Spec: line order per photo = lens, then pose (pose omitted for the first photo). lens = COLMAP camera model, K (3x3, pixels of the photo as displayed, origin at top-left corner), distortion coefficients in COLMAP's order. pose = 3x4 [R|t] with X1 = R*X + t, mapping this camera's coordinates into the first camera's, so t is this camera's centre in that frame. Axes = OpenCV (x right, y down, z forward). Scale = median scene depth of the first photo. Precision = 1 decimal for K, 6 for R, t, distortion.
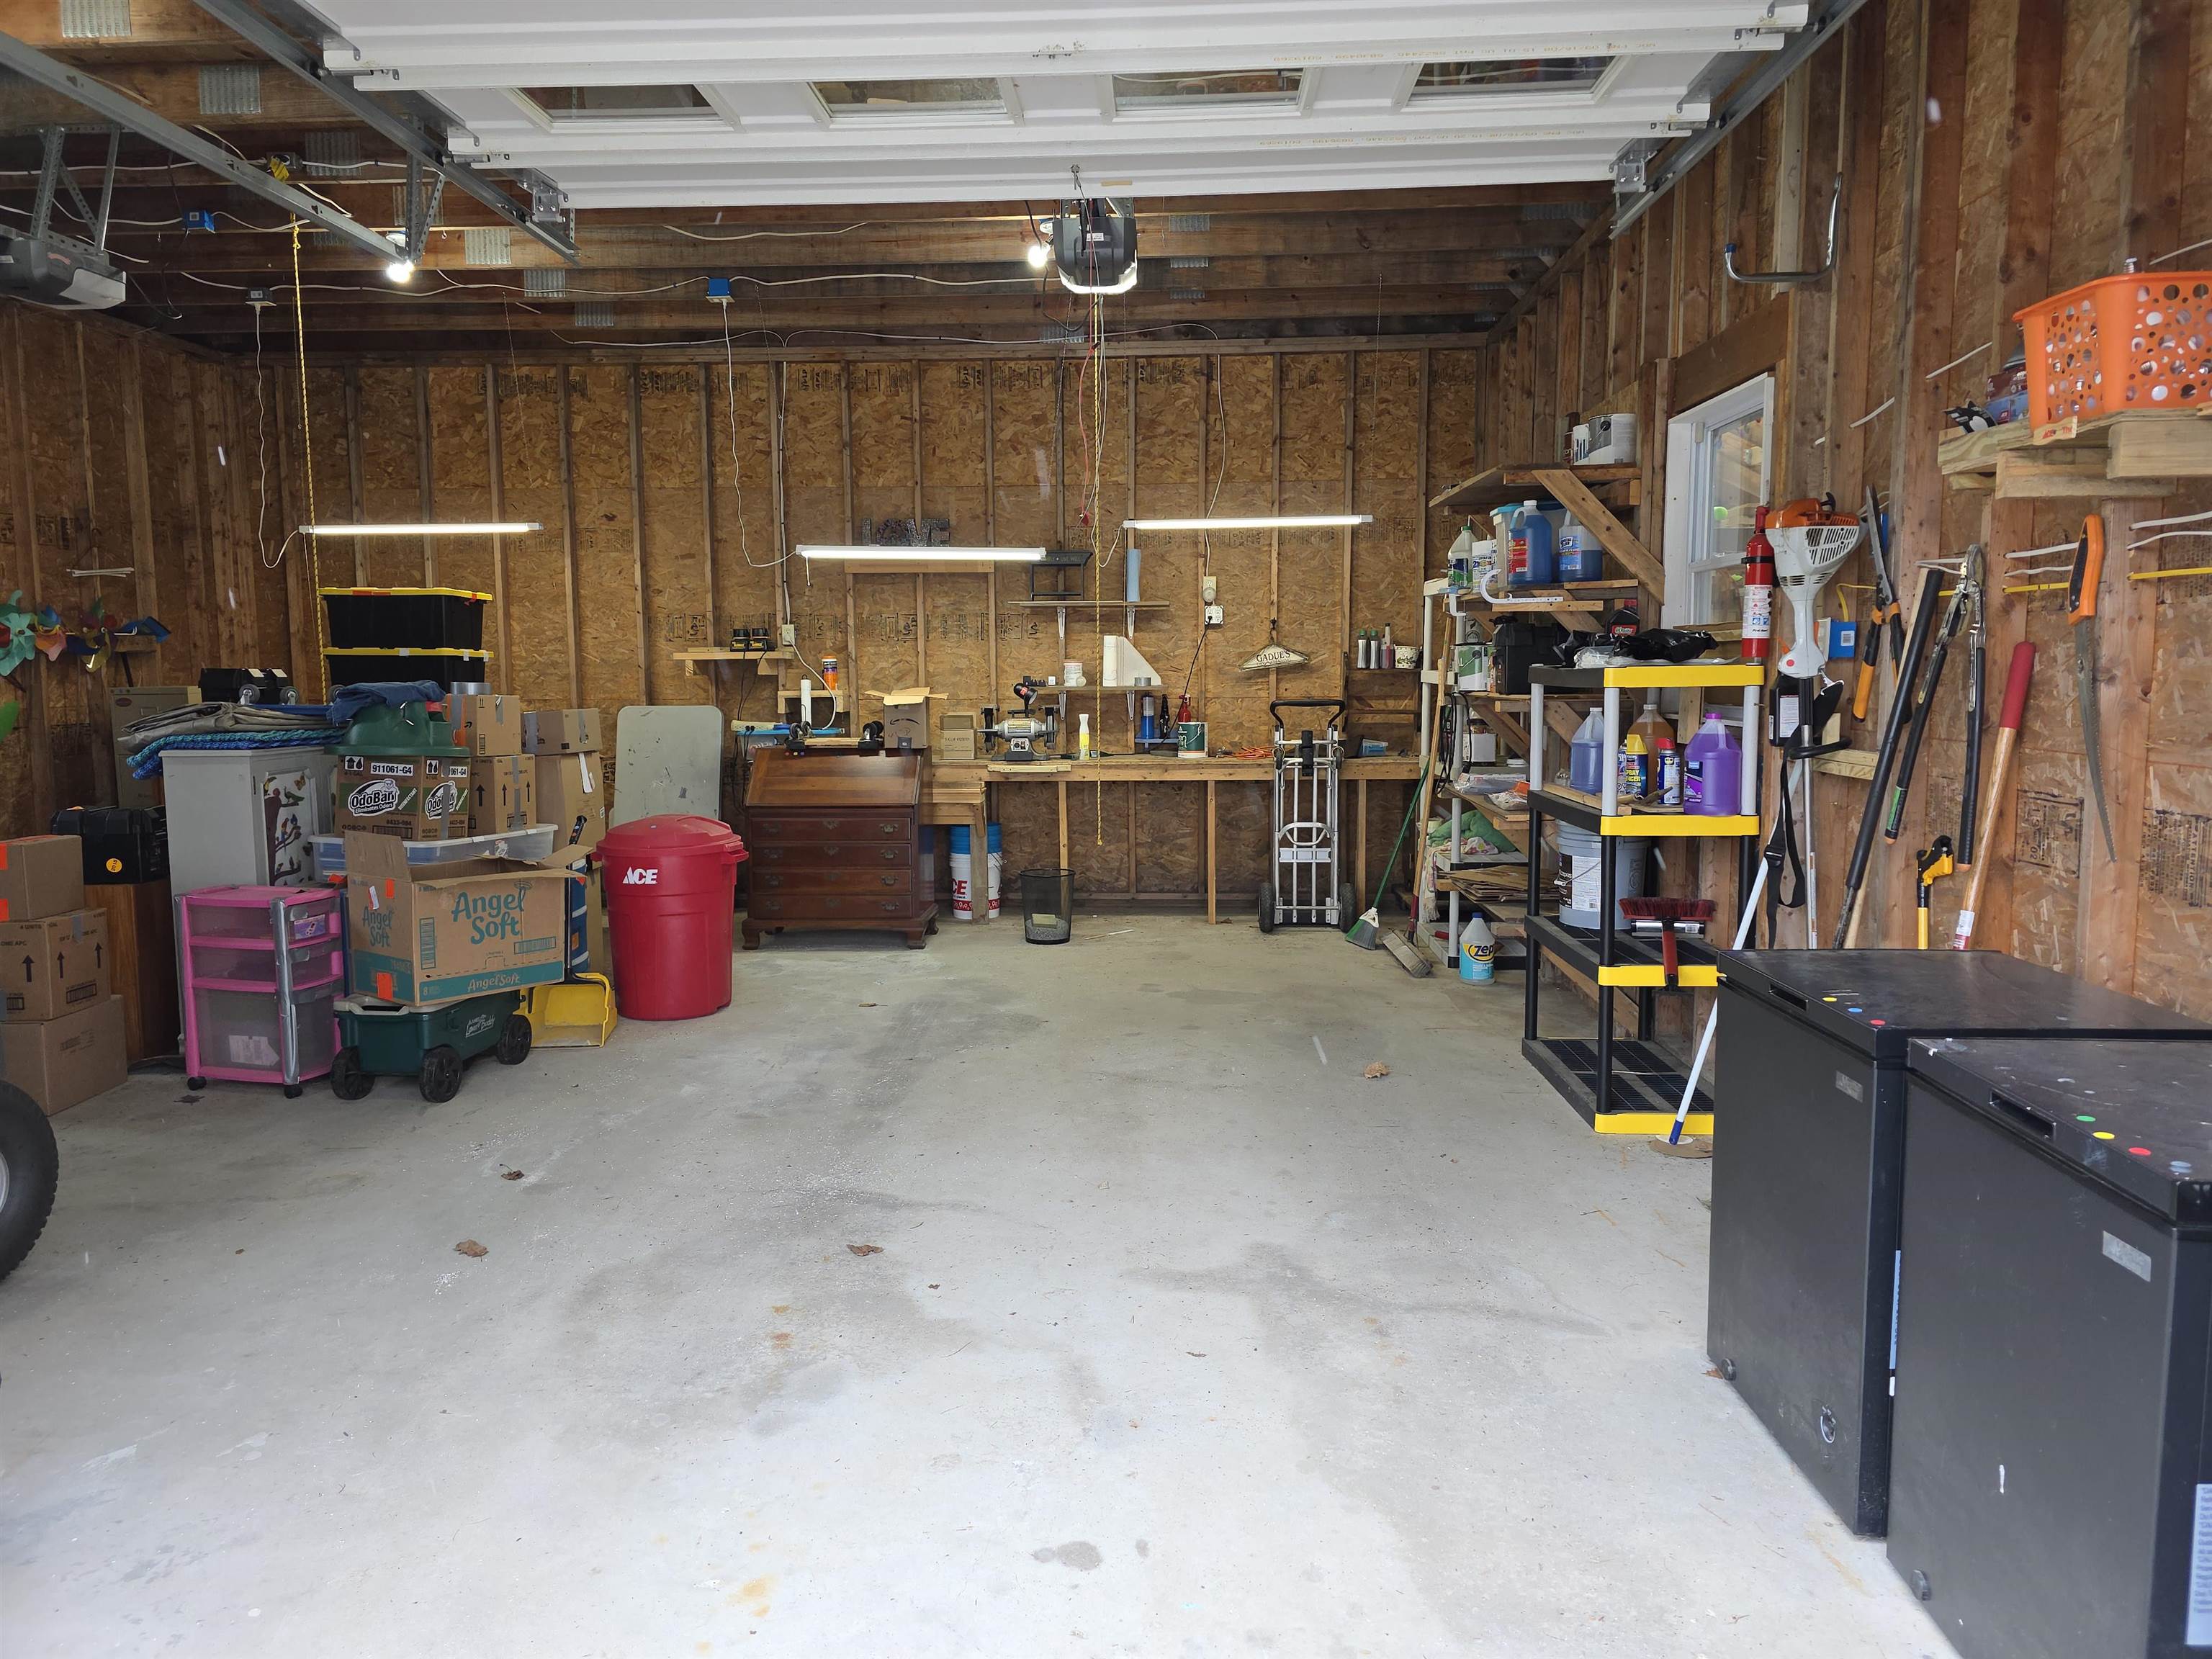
lens RADIAL K [[1479.5, 0, 1104.1], [0, 1479.5, 811.1], [0, 0, 1]] dist [0.066258, -0.056447]
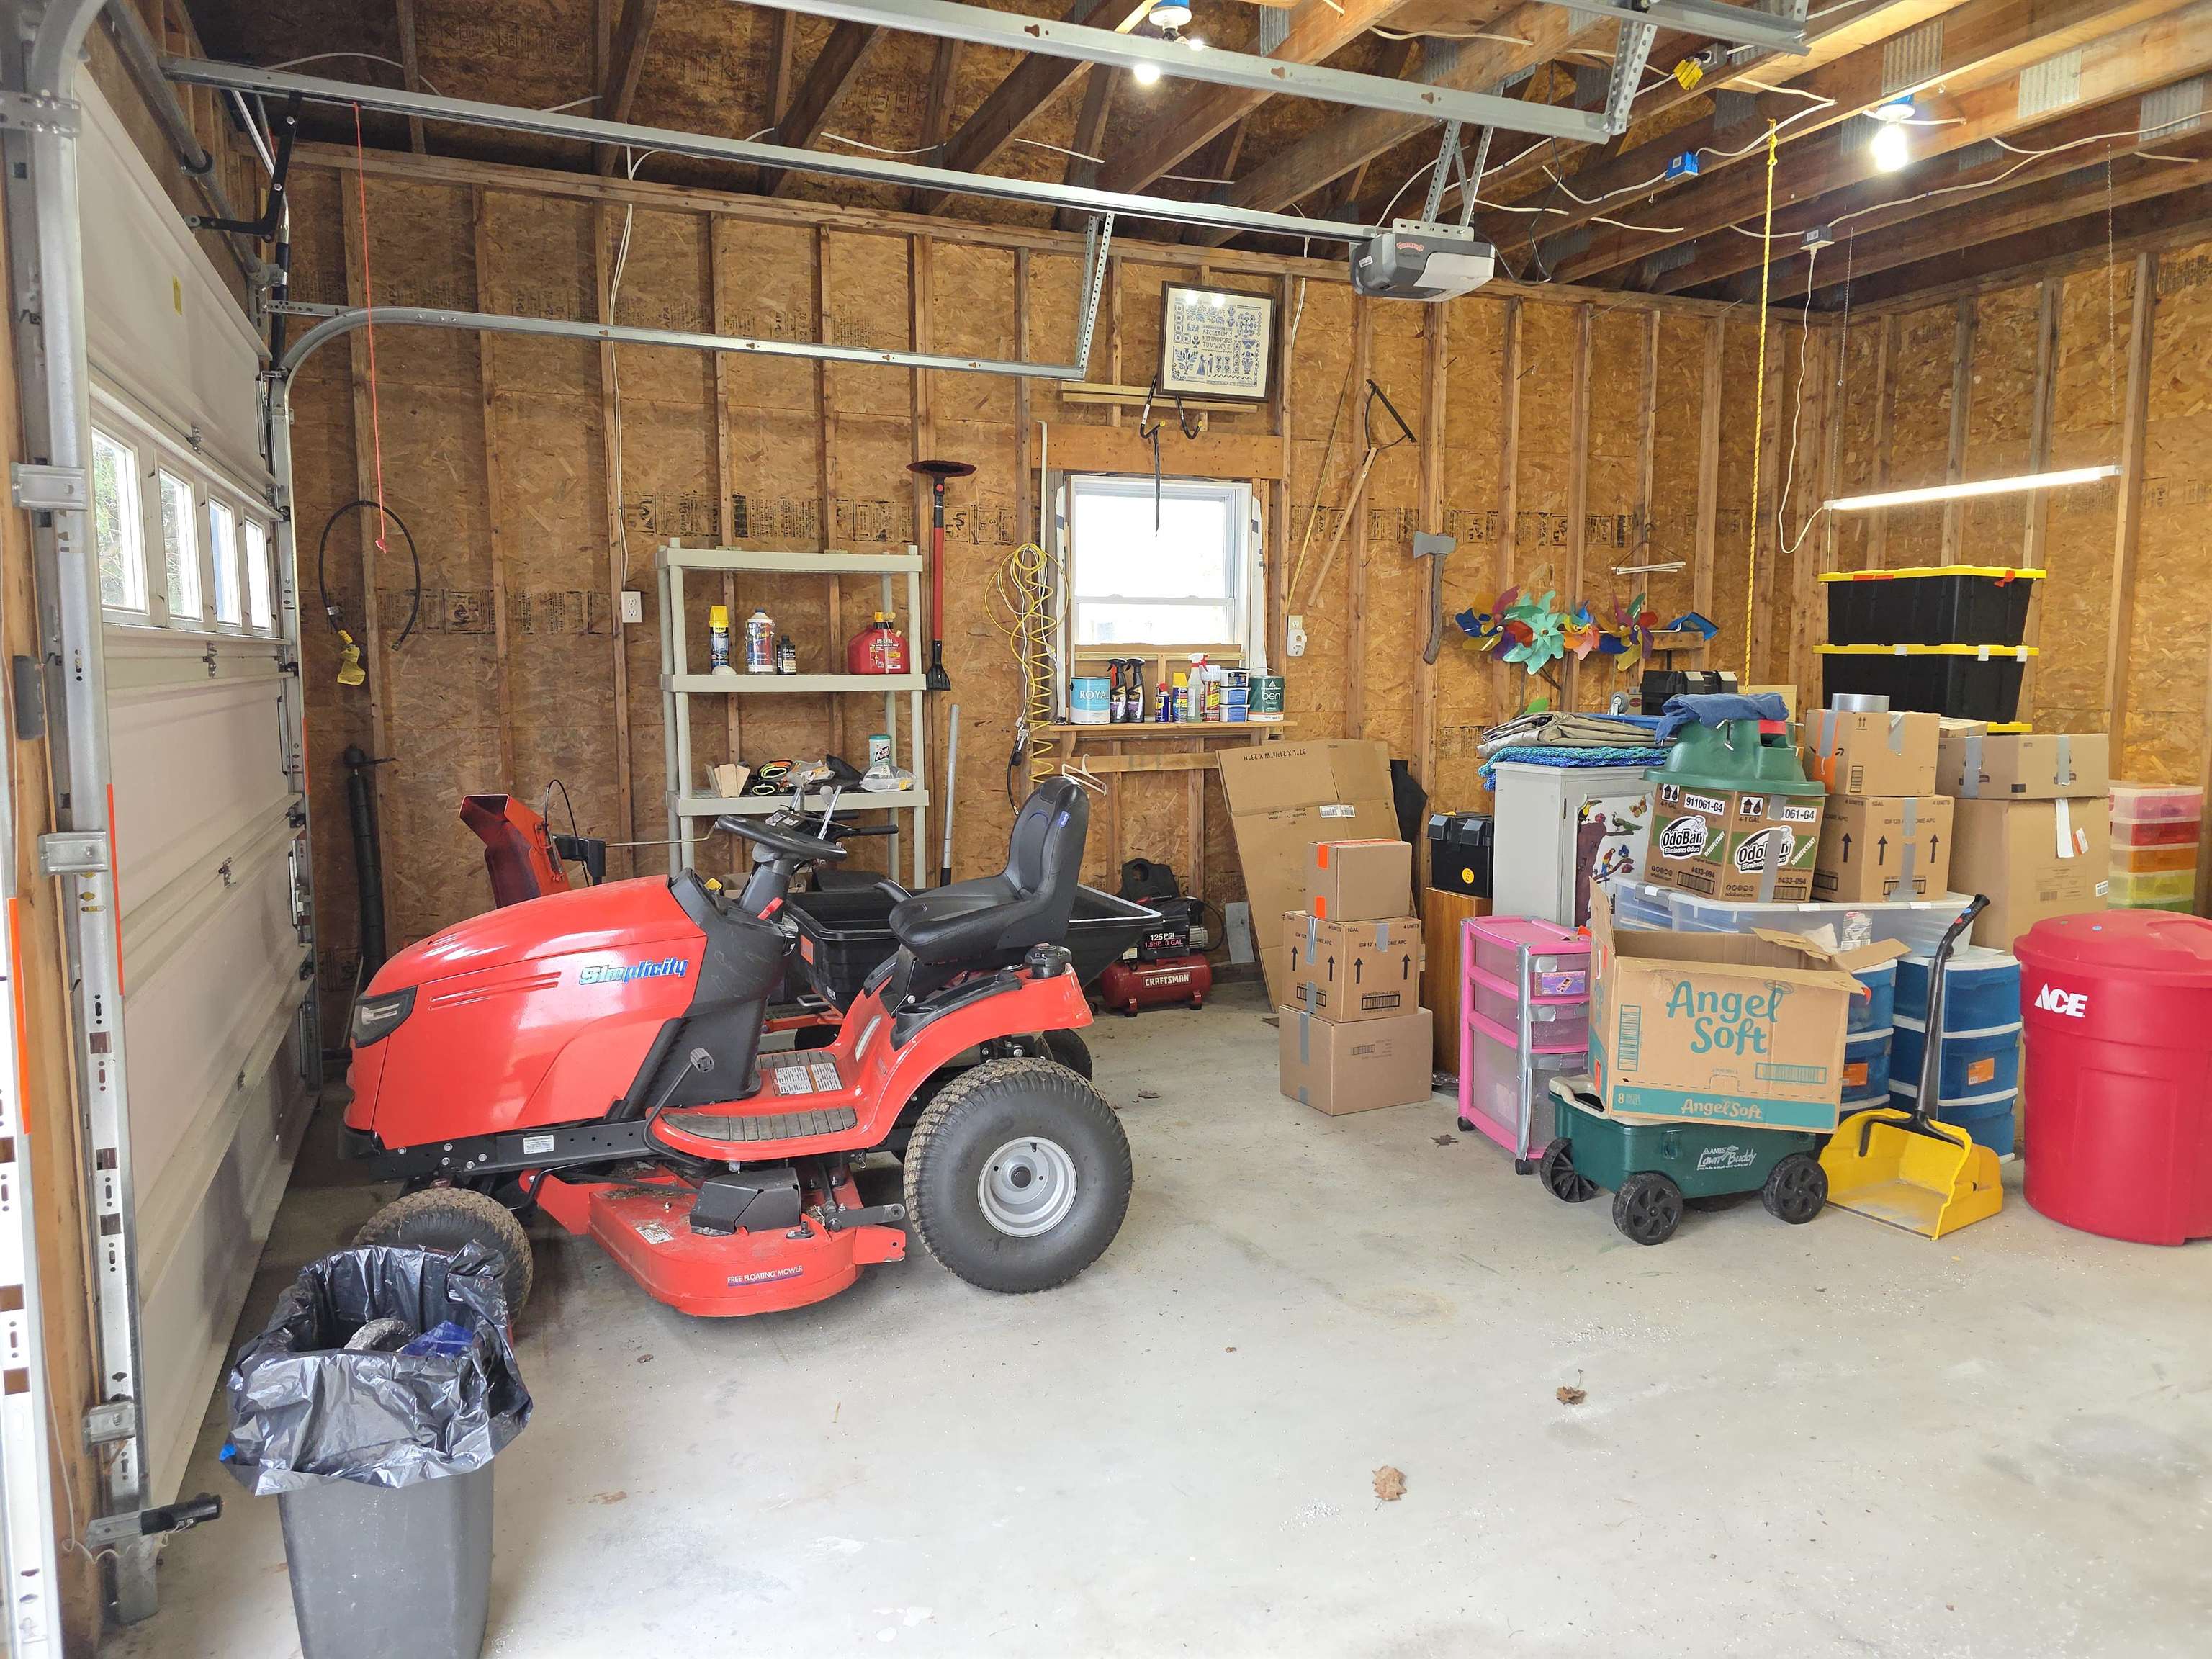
lens RADIAL K [[1479.5, 0, 1104.1], [0, 1479.5, 811.1], [0, 0, 1]] dist [0.066258, -0.056447]
pose [[0.426340, 0.100803, -0.898929, 0.096602], [-0.090769, 0.993523, 0.068361, -0.048101], [0.899998, 0.052450, 0.432728, 0.361947]]
